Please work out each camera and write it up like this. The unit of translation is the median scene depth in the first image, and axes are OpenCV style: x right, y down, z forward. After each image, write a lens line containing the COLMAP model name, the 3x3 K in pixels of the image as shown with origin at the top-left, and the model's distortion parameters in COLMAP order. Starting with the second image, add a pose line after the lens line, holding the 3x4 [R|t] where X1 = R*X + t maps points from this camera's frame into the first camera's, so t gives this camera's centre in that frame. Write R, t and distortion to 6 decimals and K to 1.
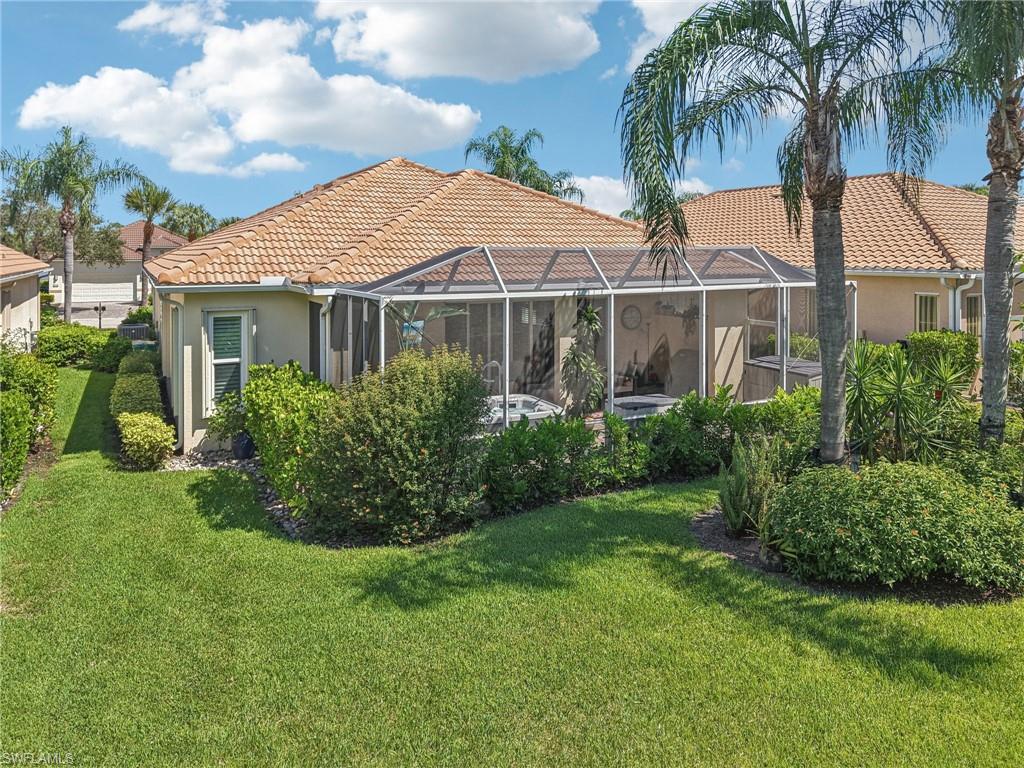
lens RADIAL K [[702.1, 0, 512.0], [0, 702.1, 384.0], [0, 0, 1]] dist [0.013988, -0.011282]
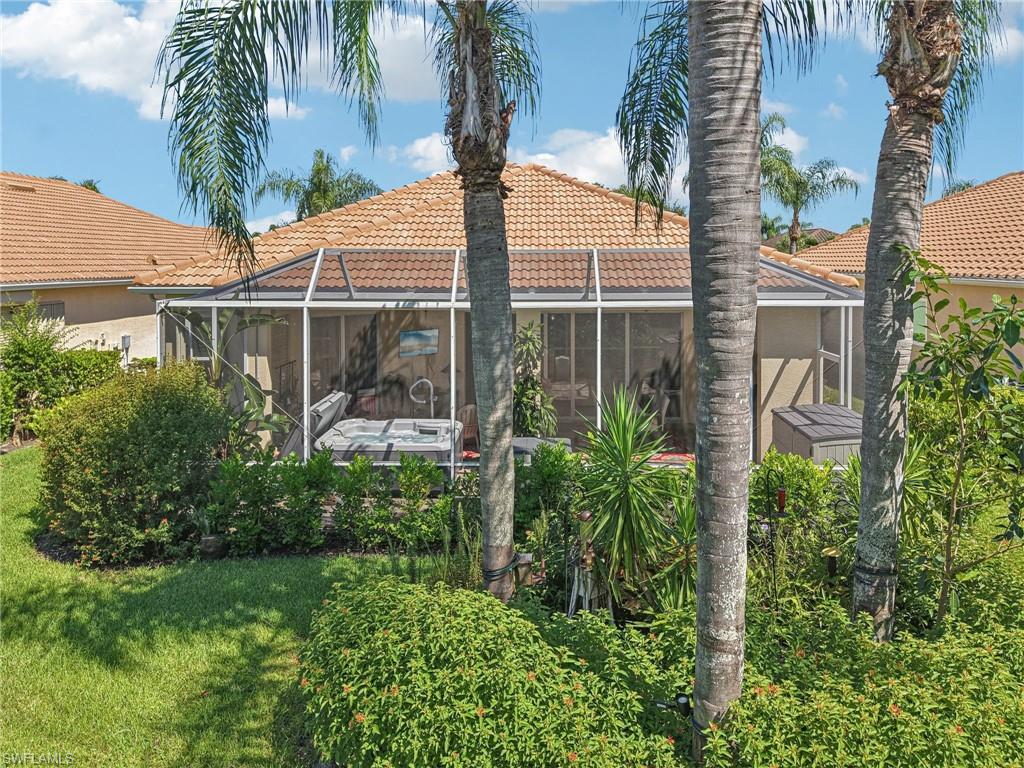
lens RADIAL K [[702.1, 0, 512.0], [0, 702.1, 384.0], [0, 0, 1]] dist [0.013988, -0.011282]
pose [[0.879230, 0.085955, -0.468578, 0.566846], [-0.088354, 0.995946, 0.016909, -0.057751], [0.468132, 0.026533, 0.883260, 0.308045]]
